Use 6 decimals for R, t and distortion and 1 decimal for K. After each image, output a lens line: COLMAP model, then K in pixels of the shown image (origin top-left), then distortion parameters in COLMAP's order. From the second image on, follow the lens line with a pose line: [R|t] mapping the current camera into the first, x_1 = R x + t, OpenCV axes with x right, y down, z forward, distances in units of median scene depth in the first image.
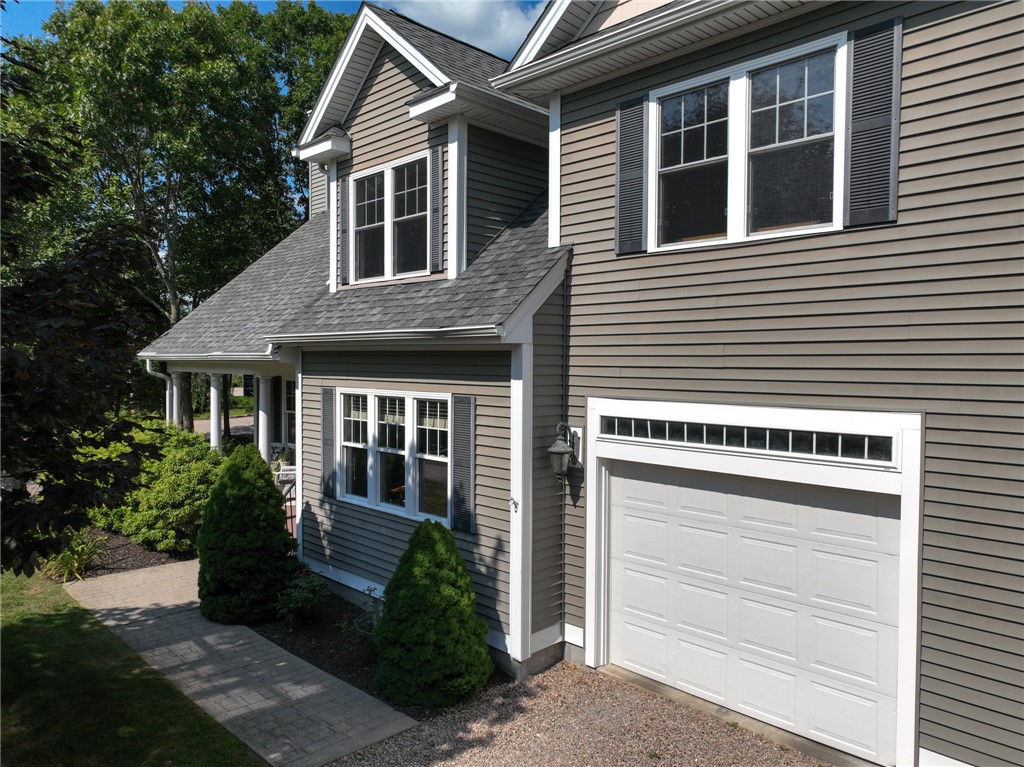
lens RADIAL K [[705.9, 0, 512.0], [0, 705.9, 383.5], [0, 0, 1]] dist [0.001781, 0.000706]
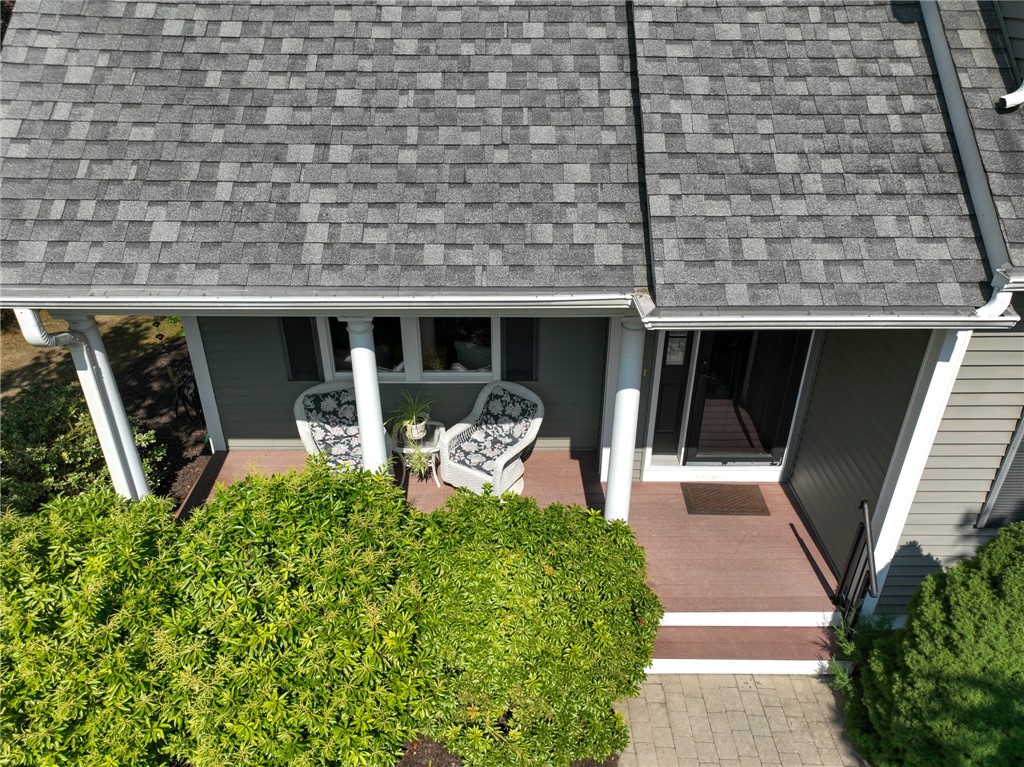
lens RADIAL K [[719.4, 0, 512.0], [0, 719.4, 383.5], [0, 0, 1]] dist [0.001157, 0.002116]
pose [[0.716197, -0.351248, 0.603064, -0.950638], [0.031439, 0.879475, 0.474905, -0.249999], [-0.697189, -0.321166, 0.640921, 1.068958]]
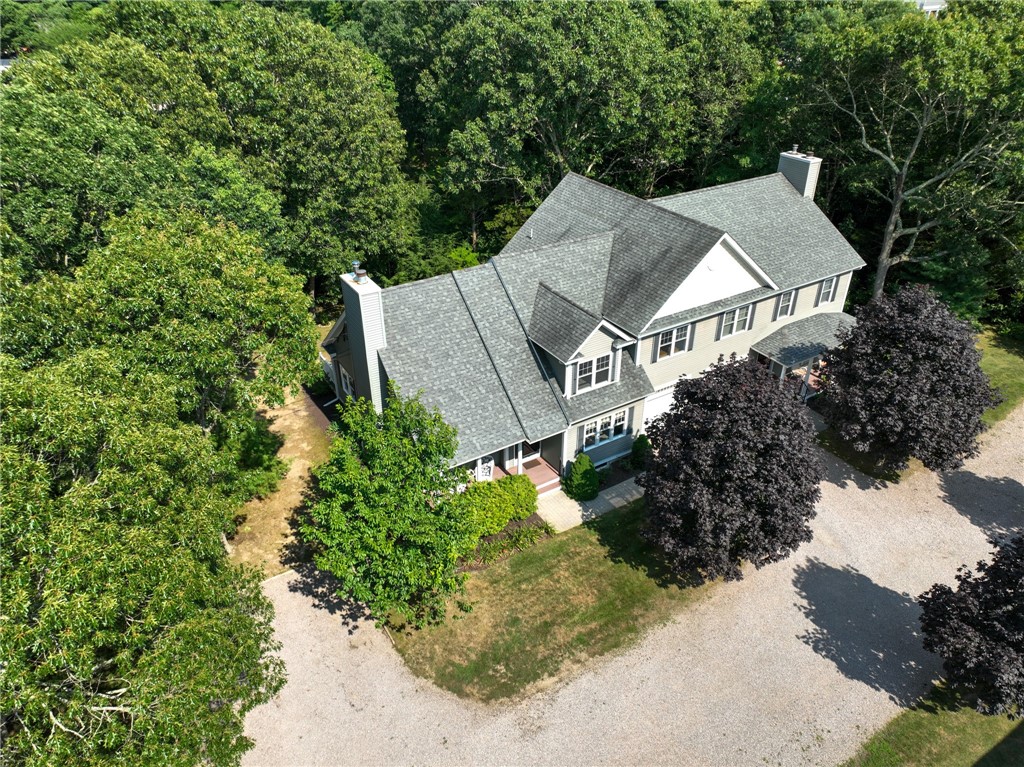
lens RADIAL K [[705.9, 0, 512.0], [0, 705.9, 383.5], [0, 0, 1]] dist [0.001781, 0.000706]
pose [[0.240391, -0.509202, 0.826393, -3.222200], [0.042500, 0.856063, 0.515121, -2.027123], [-0.969745, -0.088709, 0.227431, 0.675959]]
